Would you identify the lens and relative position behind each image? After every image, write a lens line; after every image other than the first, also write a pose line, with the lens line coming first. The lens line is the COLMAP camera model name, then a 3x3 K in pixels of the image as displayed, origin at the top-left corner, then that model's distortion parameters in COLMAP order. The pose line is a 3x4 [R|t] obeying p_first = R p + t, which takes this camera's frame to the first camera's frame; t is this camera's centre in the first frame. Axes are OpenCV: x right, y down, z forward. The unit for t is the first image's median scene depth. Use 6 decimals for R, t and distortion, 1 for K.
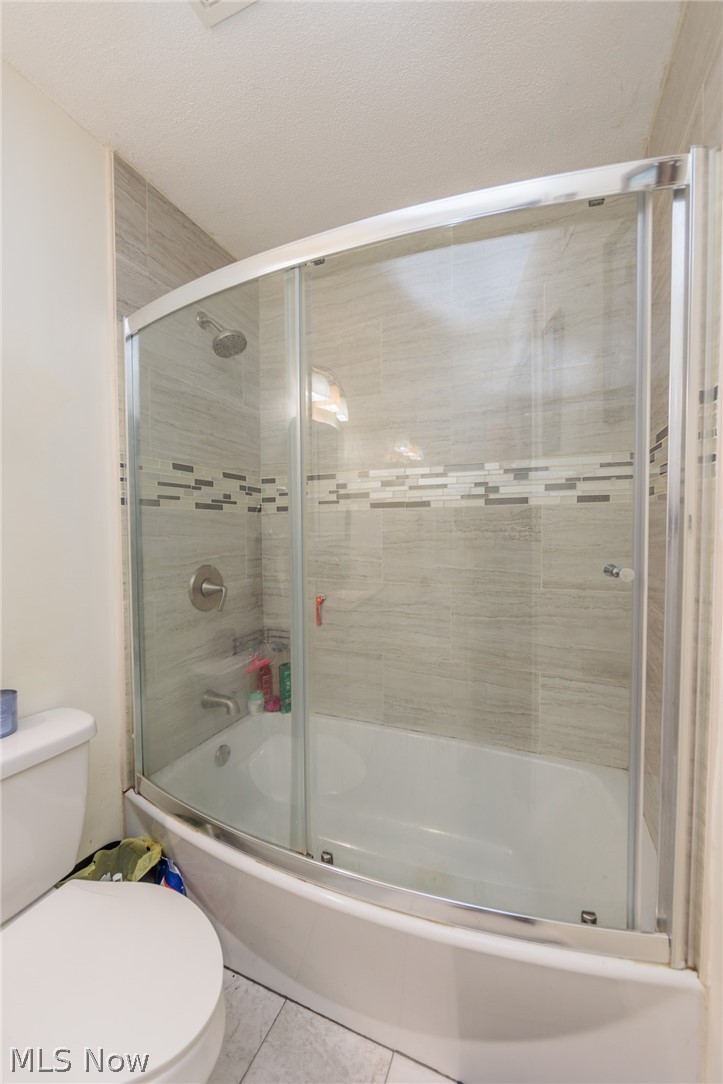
lens RADIAL K [[422.4, 0, 369.8], [0, 422.4, 541.7], [0, 0, 1]] dist [-0.004861, -0.000209]
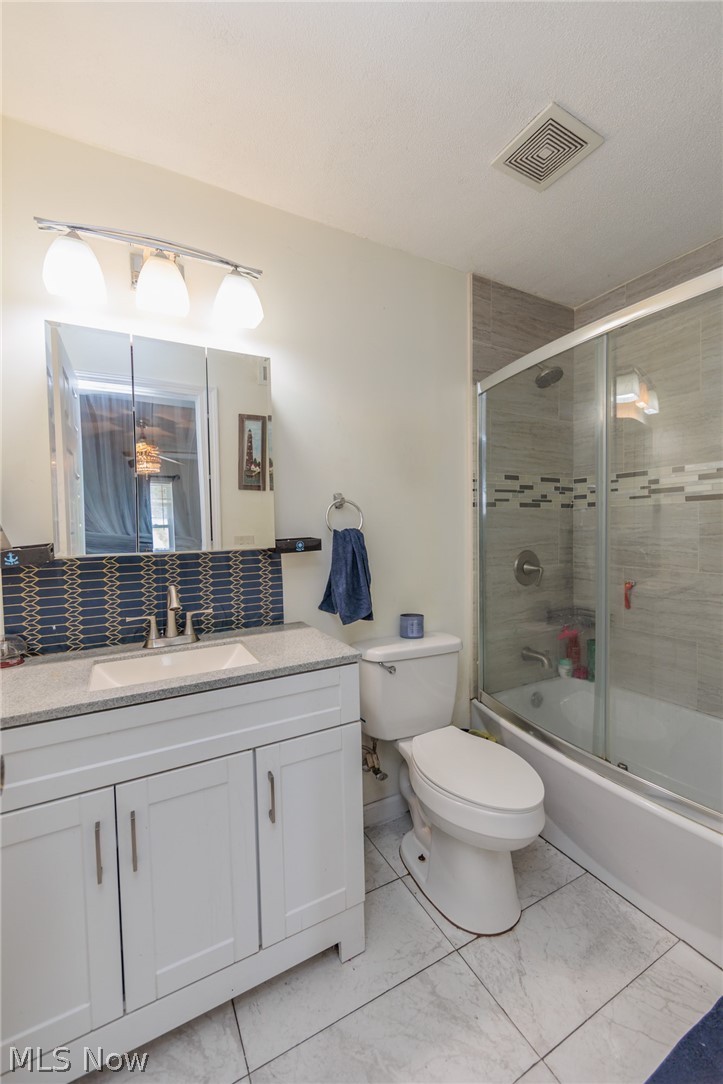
lens RADIAL K [[433.8, 0, 361.5], [0, 433.8, 542.0], [0, 0, 1]] dist [-0.003470, -0.000136]
pose [[0.765038, 0.018289, -0.643725, 0.080945], [-0.009289, 0.999806, 0.017367, 0.011041], [0.643918, -0.007306, 0.765060, -0.346993]]
